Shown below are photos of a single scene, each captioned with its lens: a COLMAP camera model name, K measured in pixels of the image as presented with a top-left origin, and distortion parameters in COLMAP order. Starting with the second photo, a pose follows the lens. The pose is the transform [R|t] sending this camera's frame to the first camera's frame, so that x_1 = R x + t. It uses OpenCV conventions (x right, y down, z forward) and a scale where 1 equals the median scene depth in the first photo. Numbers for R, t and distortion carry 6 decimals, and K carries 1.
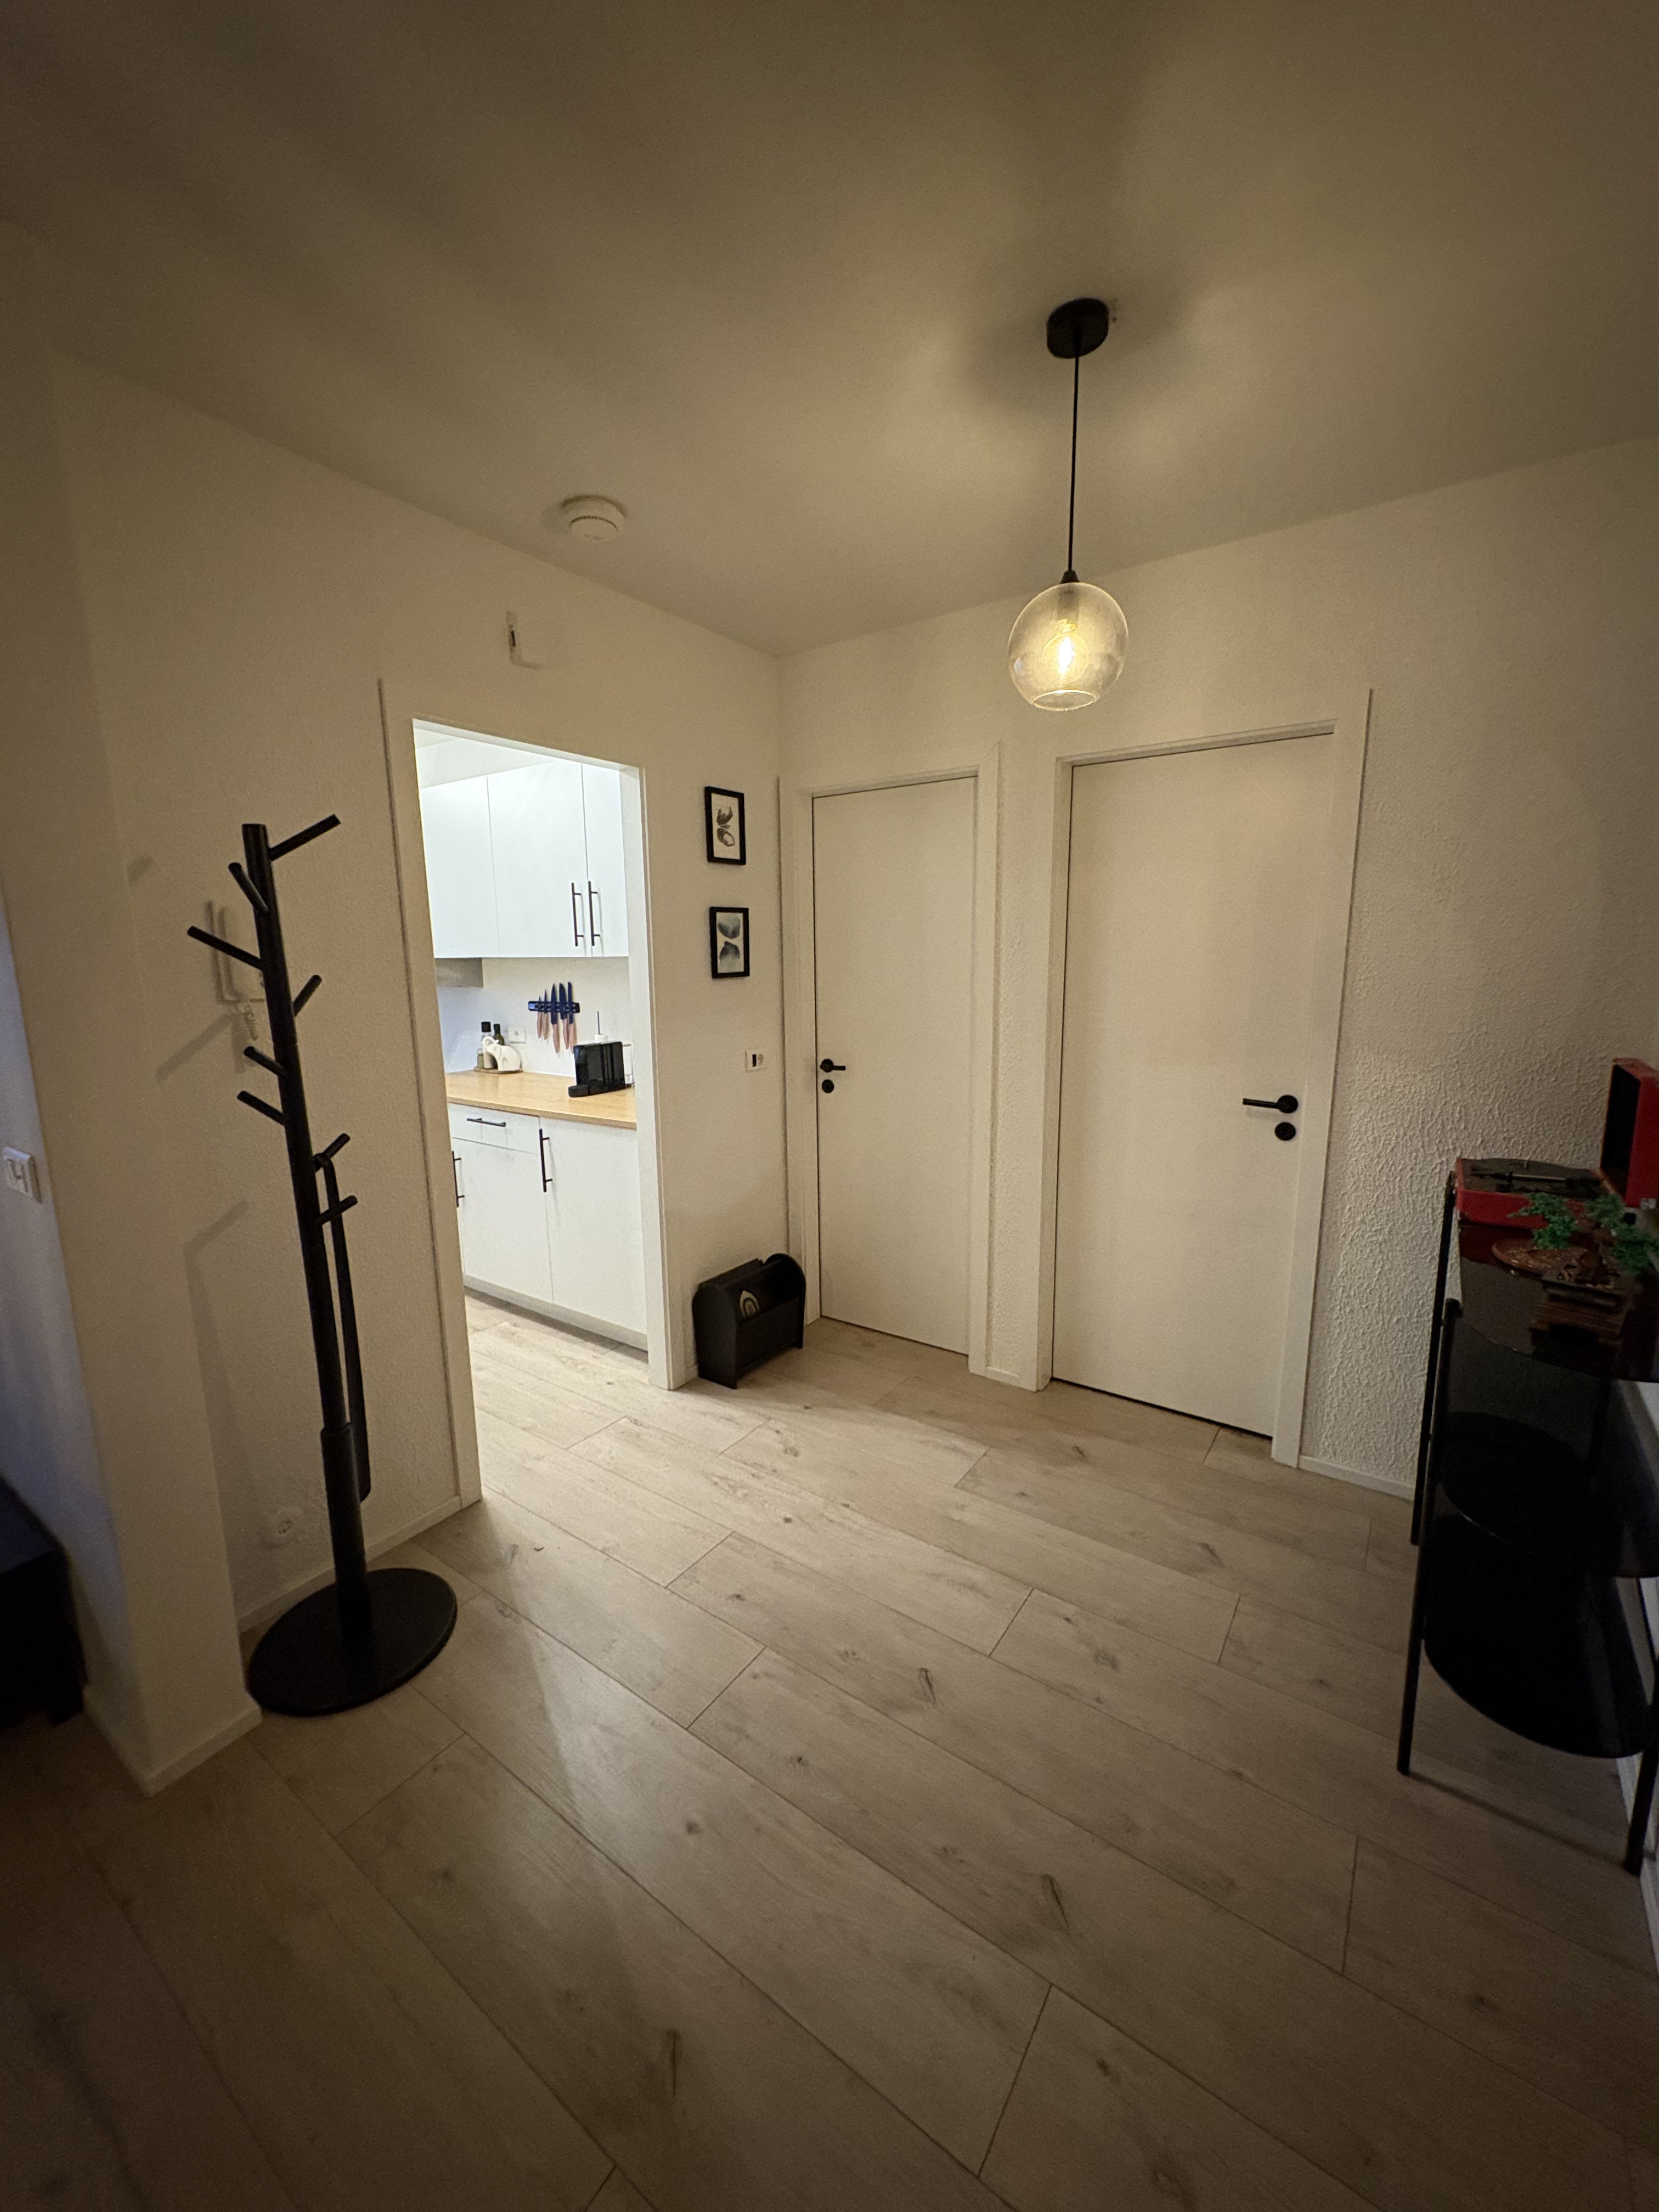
lens RADIAL K [[879.4, 0, 835.5], [0, 879.4, 1108.5], [0, 0, 1]] dist [0.001459, 0.000738]
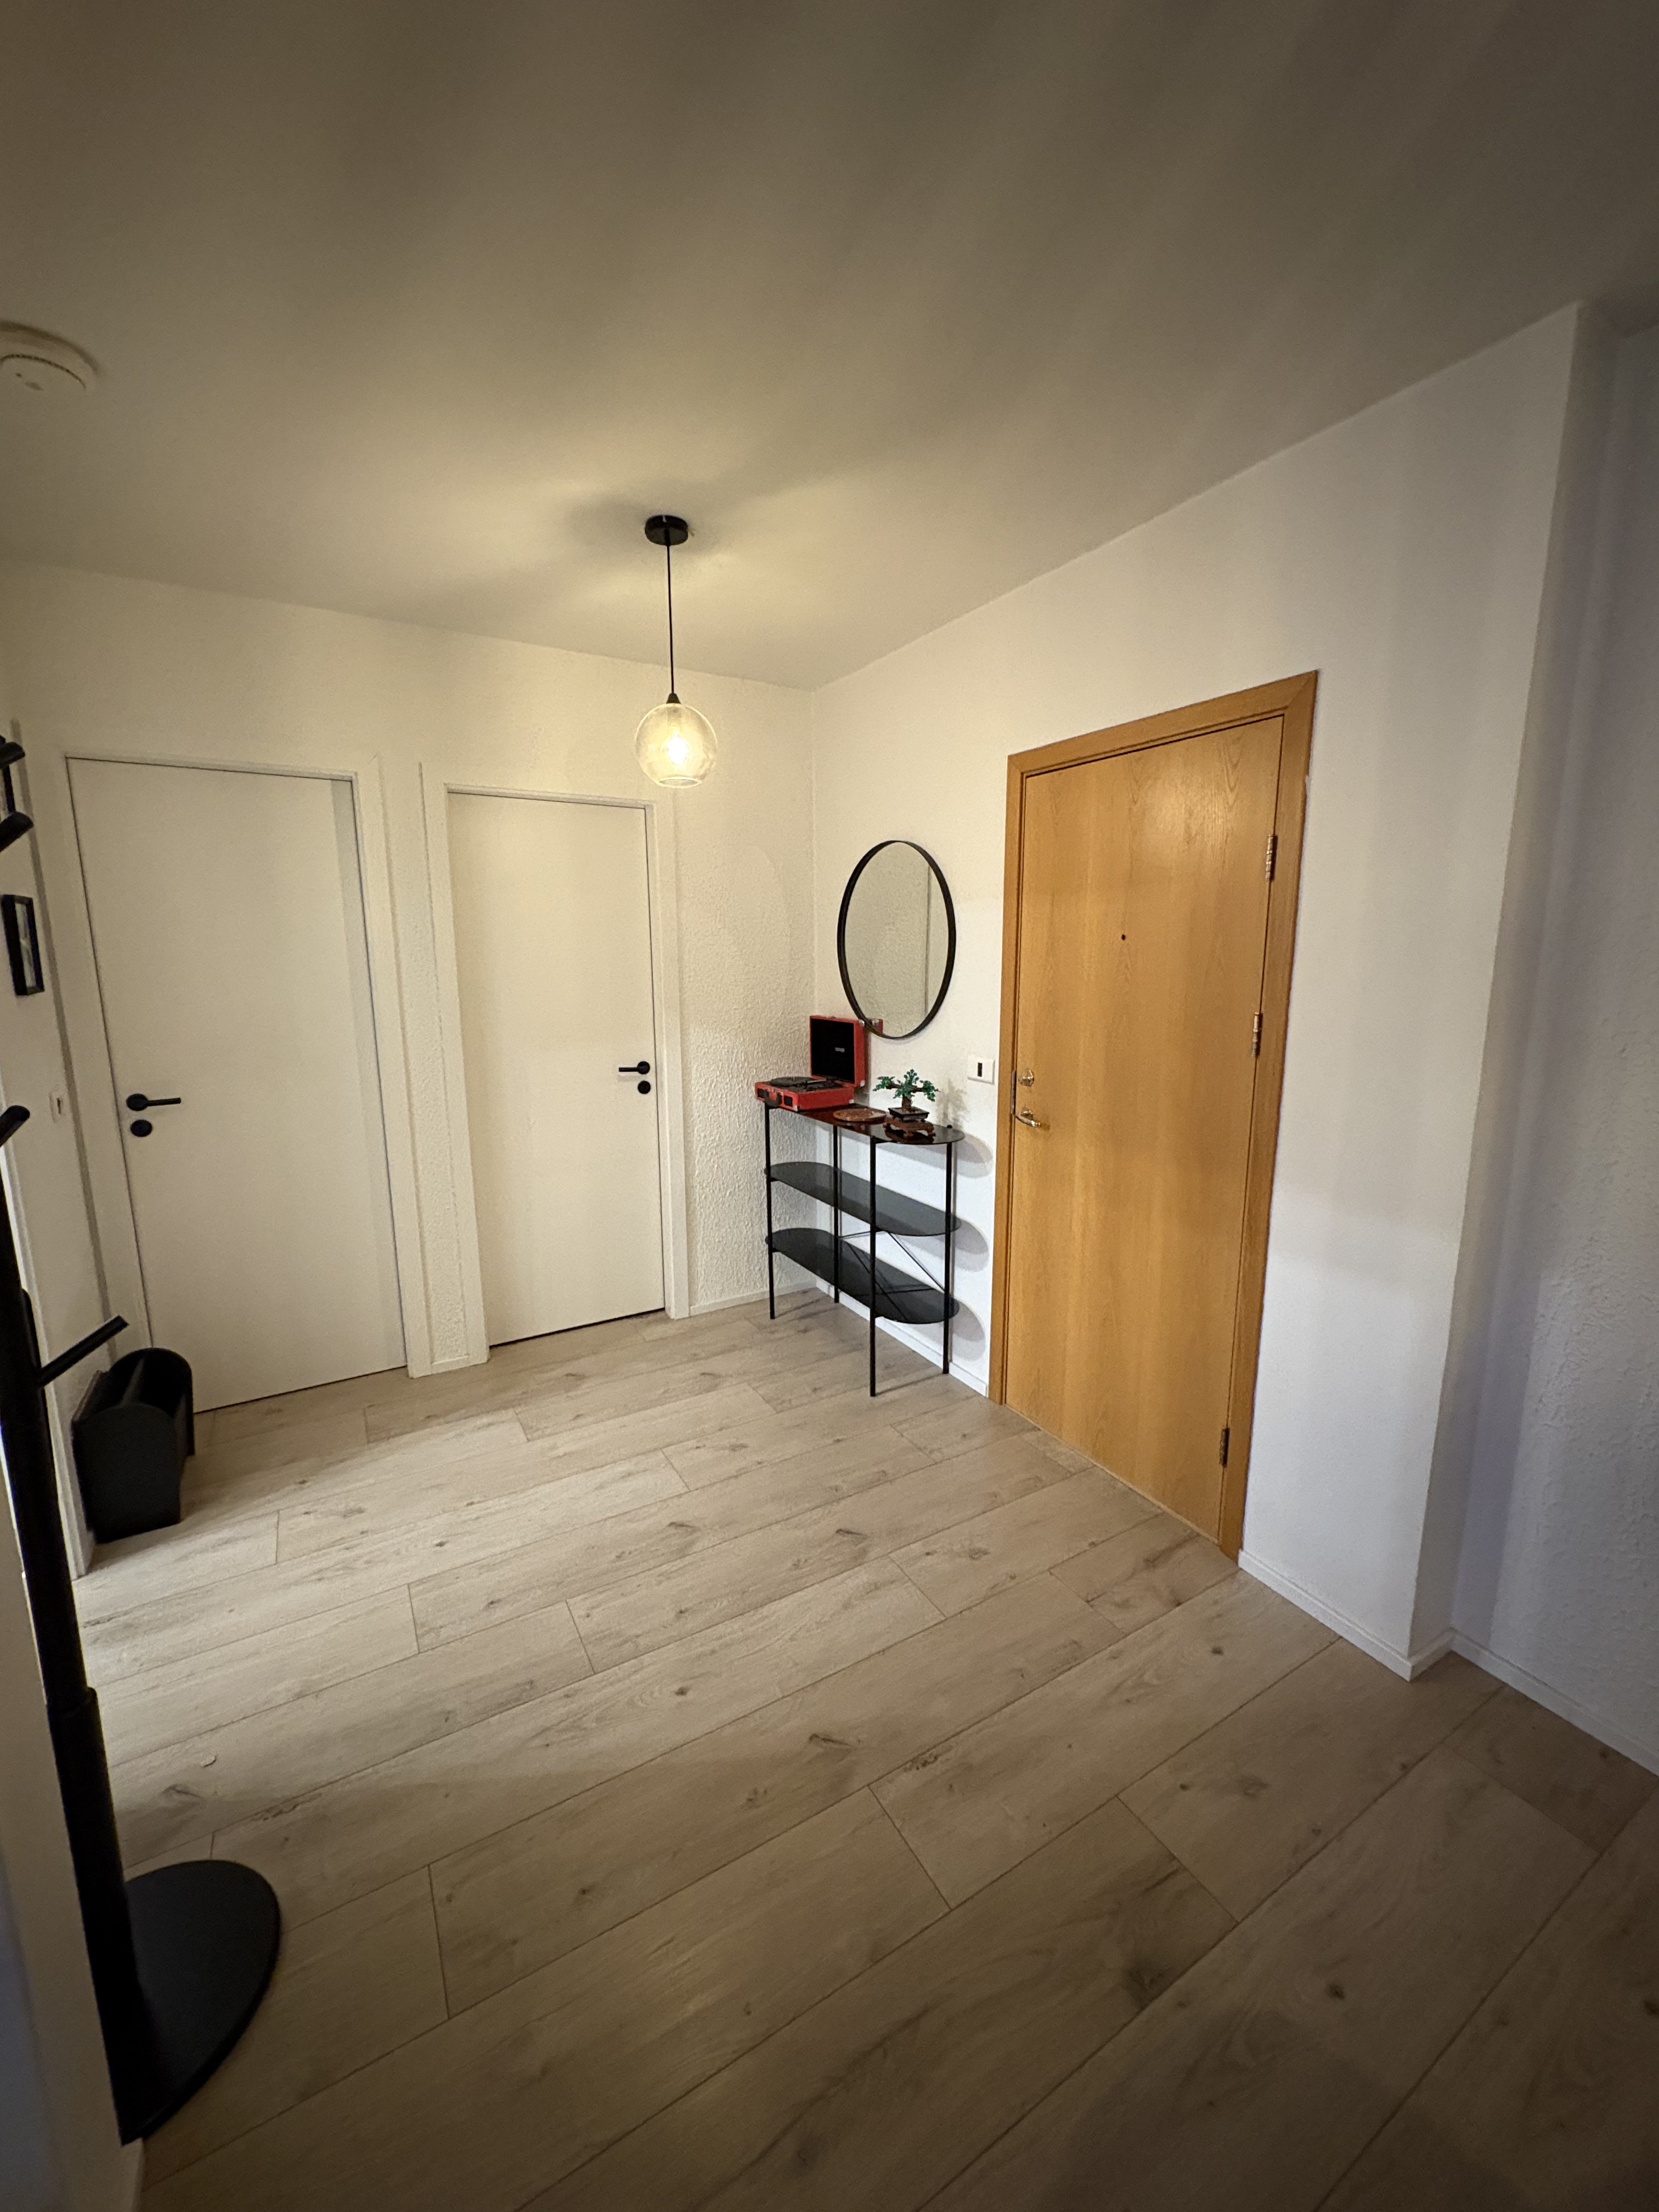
lens RADIAL K [[879.4, 0, 835.5], [0, 879.4, 1108.5], [0, 0, 1]] dist [0.001459, 0.000738]
pose [[0.407526, -0.149840, 0.900817, -0.625780], [0.162230, 0.982635, 0.090058, -0.017316], [-0.898668, 0.109439, 0.424757, 0.136345]]
